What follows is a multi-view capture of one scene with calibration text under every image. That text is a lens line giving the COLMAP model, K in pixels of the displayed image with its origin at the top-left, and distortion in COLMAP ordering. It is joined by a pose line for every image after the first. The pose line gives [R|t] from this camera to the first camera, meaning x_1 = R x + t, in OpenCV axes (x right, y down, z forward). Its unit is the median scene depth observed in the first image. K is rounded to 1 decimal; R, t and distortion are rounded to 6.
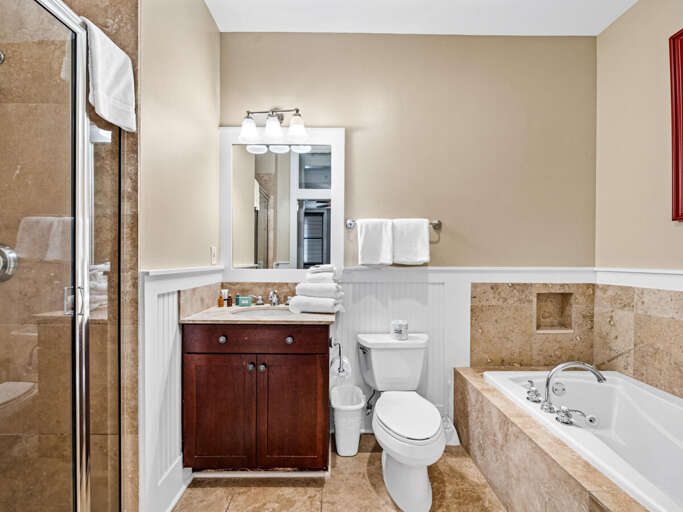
lens RADIAL K [[275.2, 0, 338.7], [0, 275.2, 261.2], [0, 0, 1]] dist [0.000044, -0.000306]
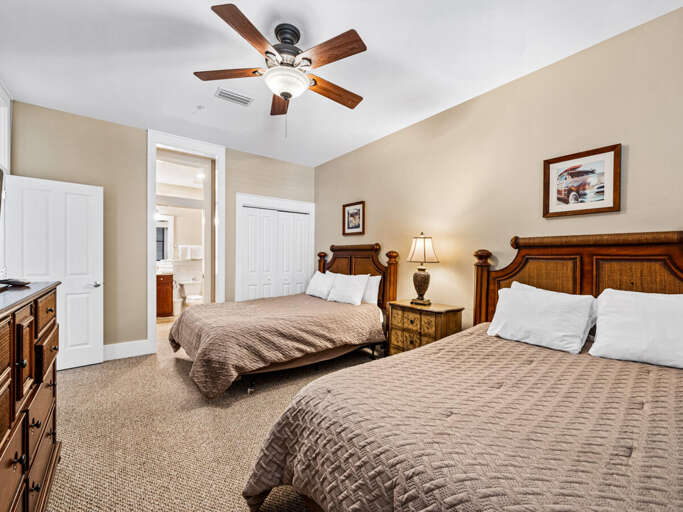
lens RADIAL K [[275.2, 0, 330.3], [0, 275.2, 255.4], [0, 0, 1]] dist [0.000044, -0.000306]
pose [[0.798278, -0.003920, 0.602276, -0.480848], [0.001974, 0.999990, 0.003893, -0.053082], [-0.602286, -0.001919, 0.798278, -2.777638]]
